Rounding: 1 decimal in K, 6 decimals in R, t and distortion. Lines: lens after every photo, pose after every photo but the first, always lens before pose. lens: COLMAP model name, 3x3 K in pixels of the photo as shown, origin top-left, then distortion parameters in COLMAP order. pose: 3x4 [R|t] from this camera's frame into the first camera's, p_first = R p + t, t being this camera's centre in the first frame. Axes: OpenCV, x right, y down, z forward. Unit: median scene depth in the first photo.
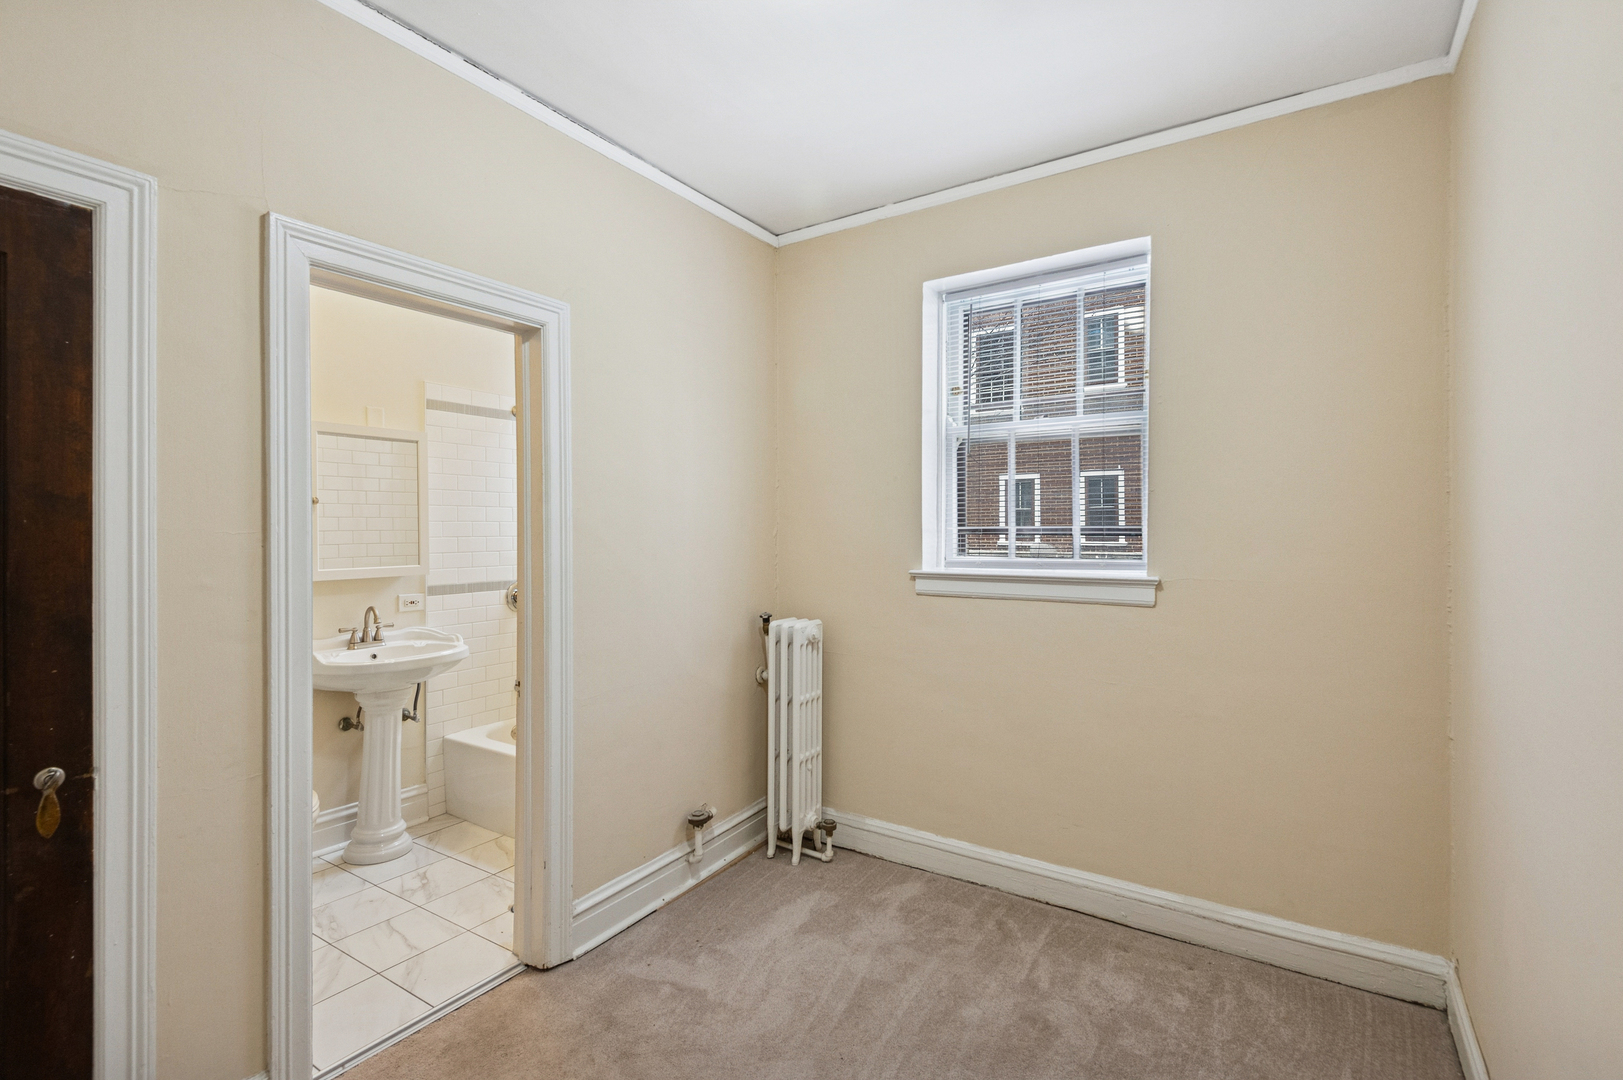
lens RADIAL K [[749.3, 0, 811.5], [0, 749.3, 540.0], [0, 0, 1]] dist [0.028523, -0.020036]
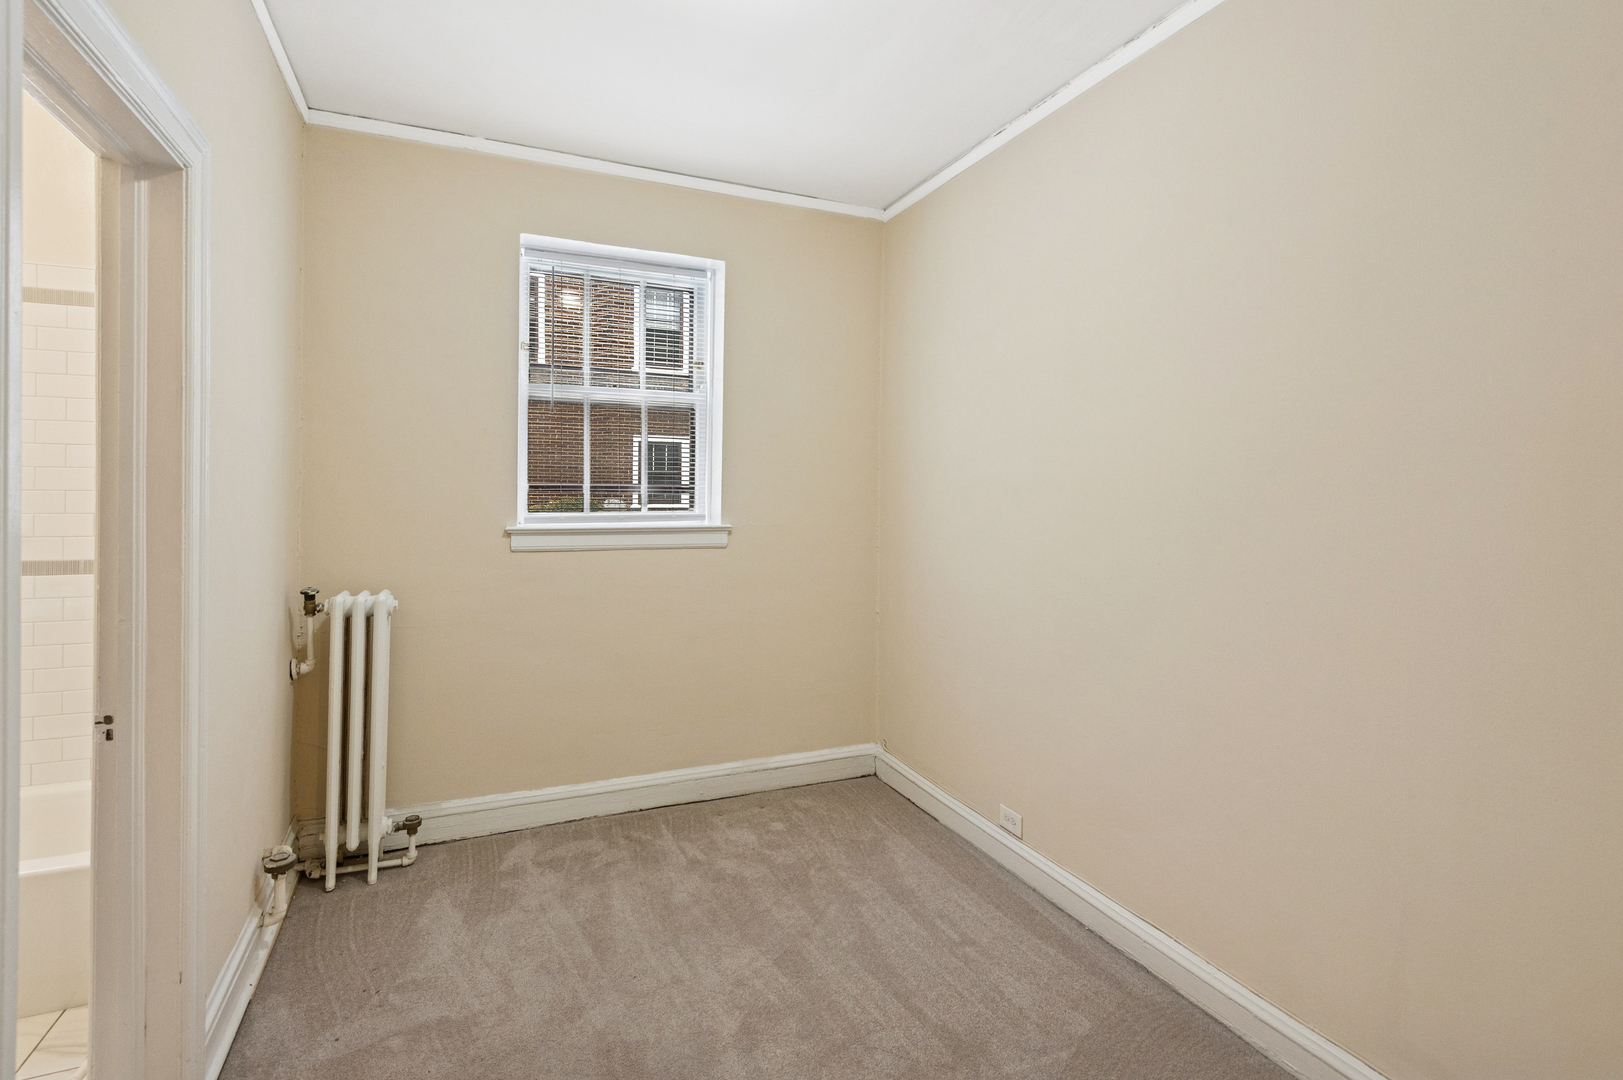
lens RADIAL K [[768.0, 0, 809.9], [0, 768.0, 514.7], [0, 0, 1]] dist [0.026803, -0.022194]
pose [[0.547047, -0.016440, 0.836941, -0.553134], [-0.000068, 0.999806, 0.019684, 0.006005], [-0.837102, -0.010825, 0.546940, 0.149721]]
